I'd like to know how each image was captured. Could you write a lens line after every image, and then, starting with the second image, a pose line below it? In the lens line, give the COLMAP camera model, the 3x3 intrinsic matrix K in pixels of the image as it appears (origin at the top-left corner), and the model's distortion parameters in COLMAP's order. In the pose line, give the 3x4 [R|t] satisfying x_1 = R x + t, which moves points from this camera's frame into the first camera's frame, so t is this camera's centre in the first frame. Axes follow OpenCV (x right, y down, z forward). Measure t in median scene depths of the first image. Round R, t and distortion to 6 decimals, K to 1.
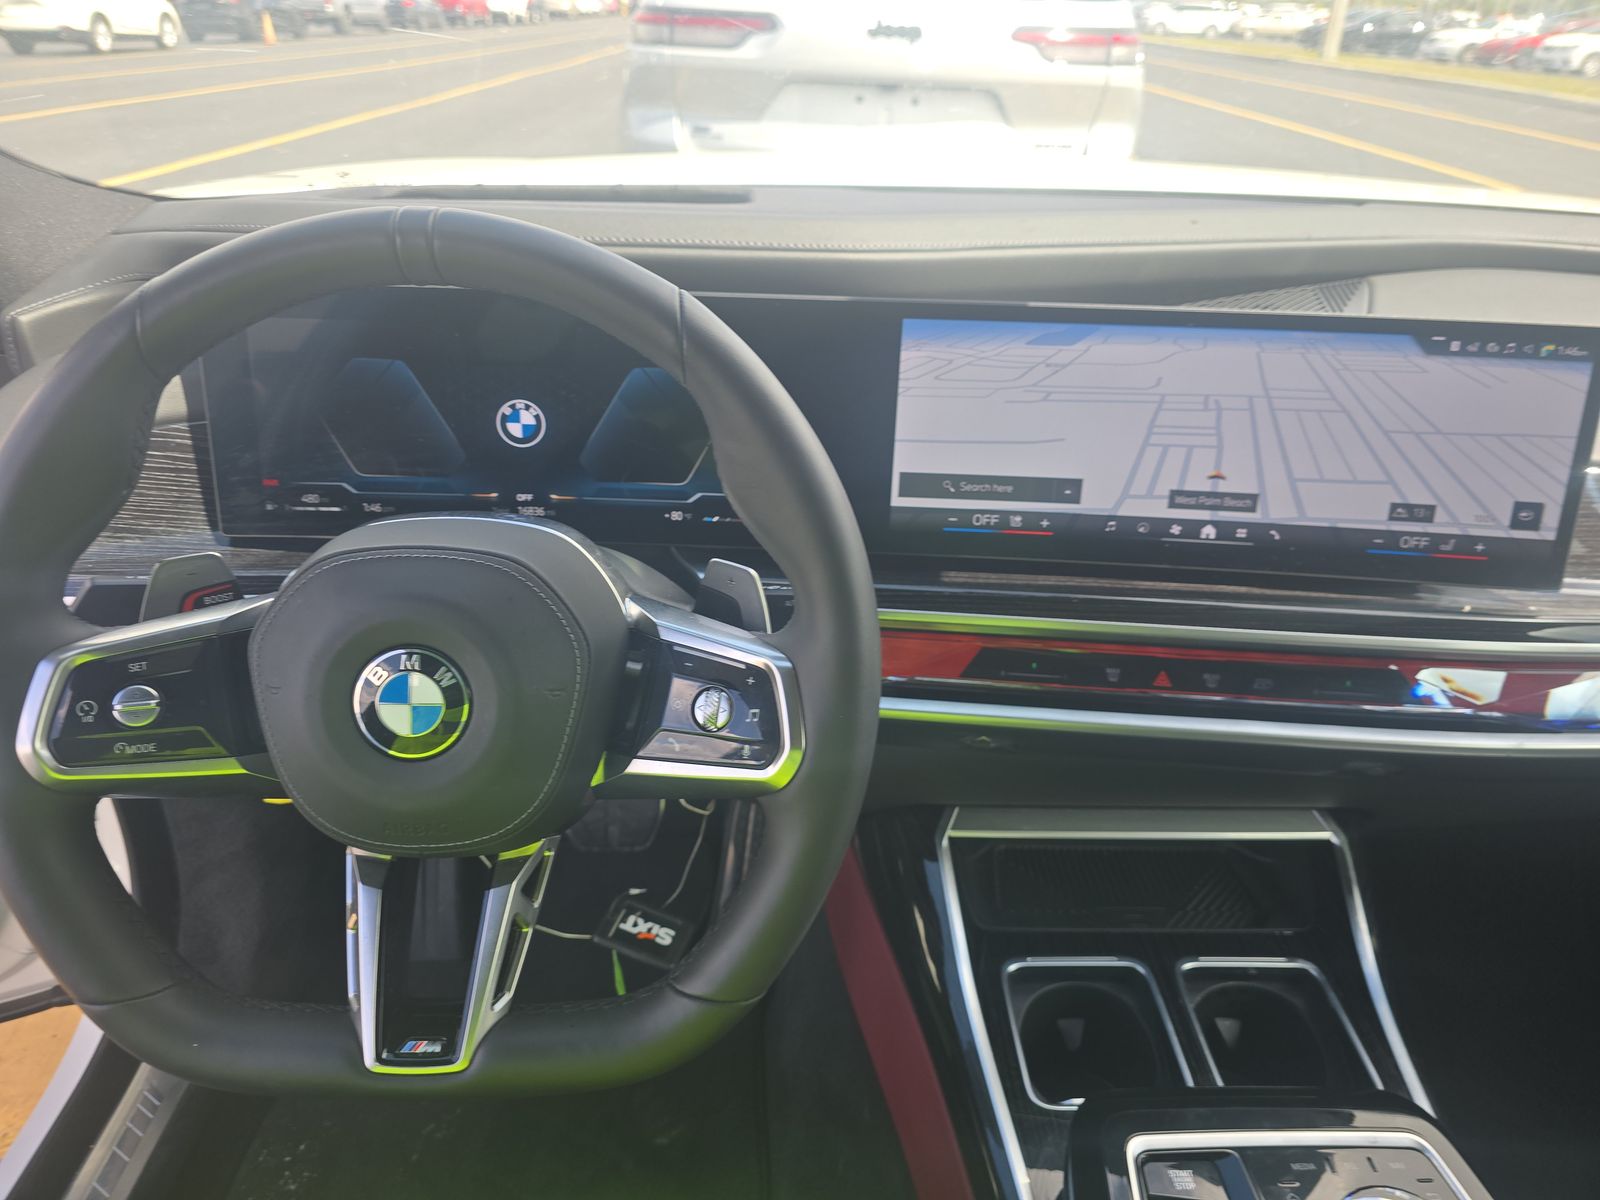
lens RADIAL K [[1058.1, 0, 794.9], [0, 1058.1, 598.3], [0, 0, 1]] dist [0.021330, -0.040433]
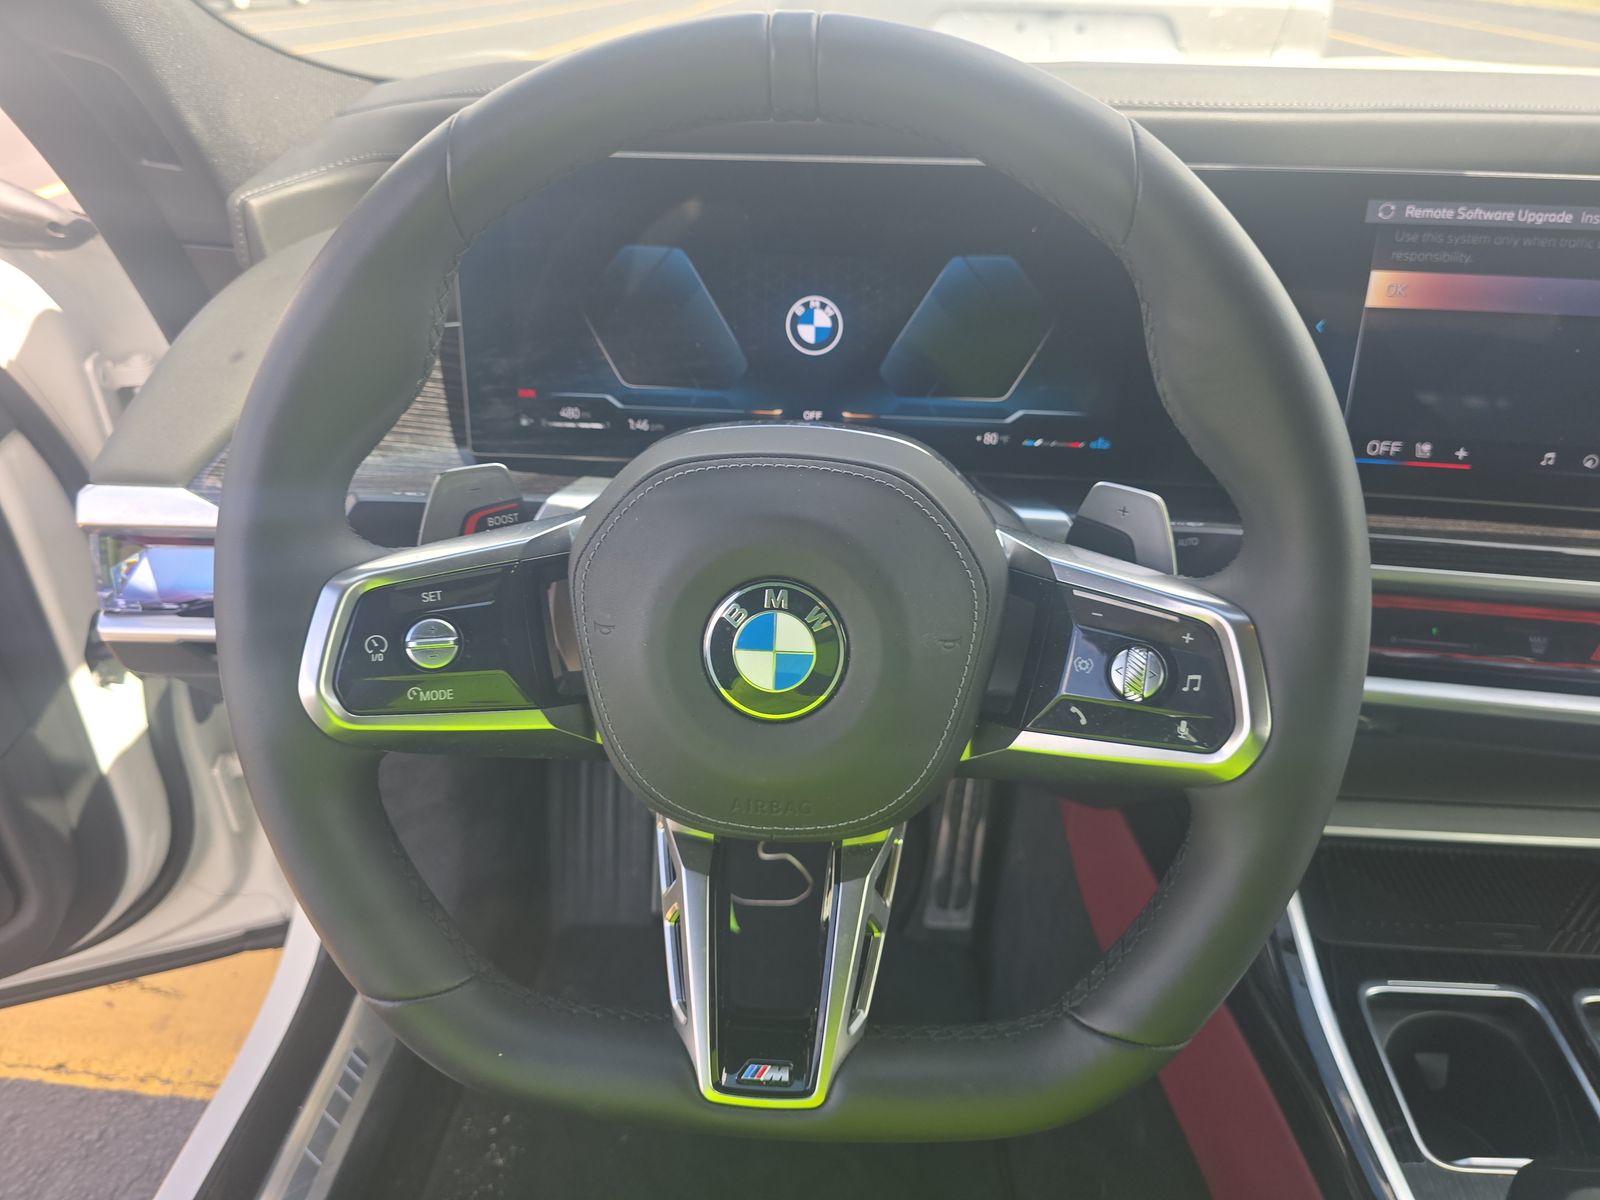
lens RADIAL K [[1058.1, 0, 791.9], [0, 1058.1, 609.1], [0, 0, 1]] dist [0.021330, -0.040433]
pose [[0.994726, 0.028778, -0.098450, -0.187670], [-0.024149, 0.998561, 0.047888, 0.020466], [0.099686, -0.045258, 0.993989, 0.150646]]
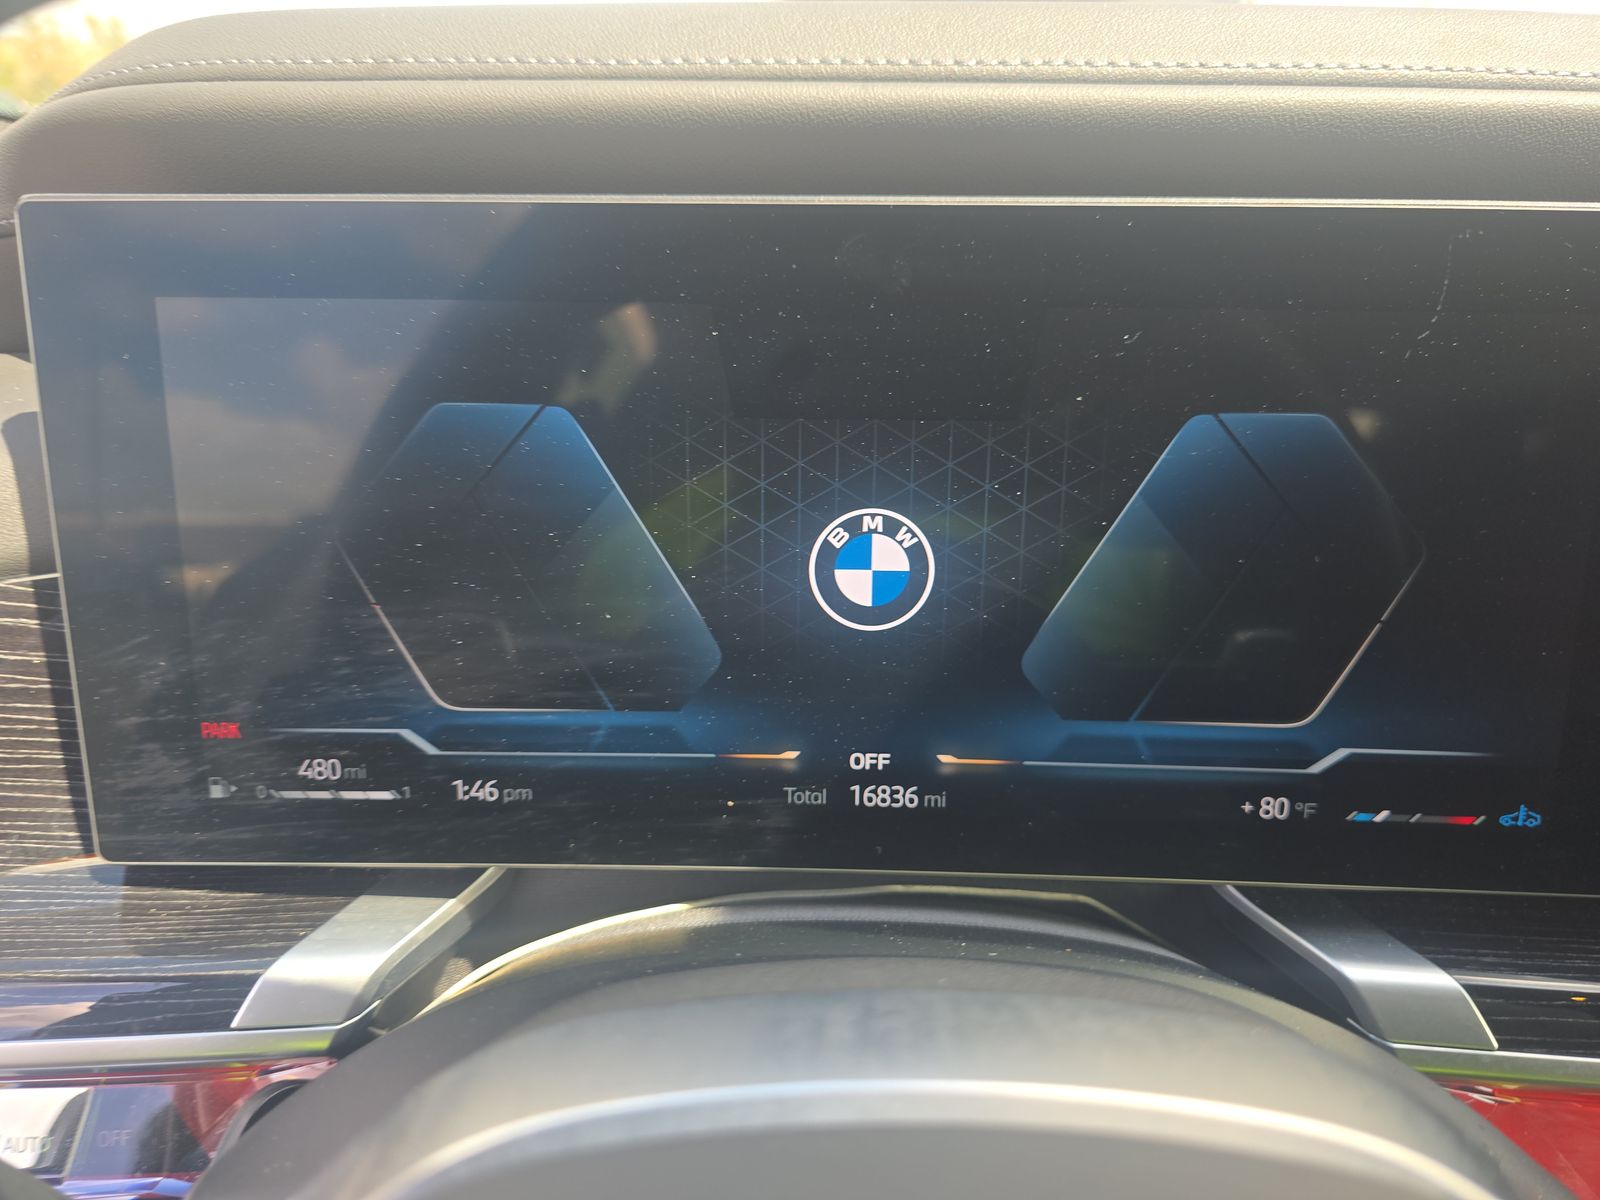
lens RADIAL K [[1058.1, 0, 802.9], [0, 1058.1, 603.0], [0, 0, 1]] dist [0.021330, -0.040433]
pose [[0.997308, -0.006478, -0.073038, -0.256670], [0.001037, 0.997236, -0.074290, -0.126354], [0.073318, 0.074014, 0.994558, 0.632494]]
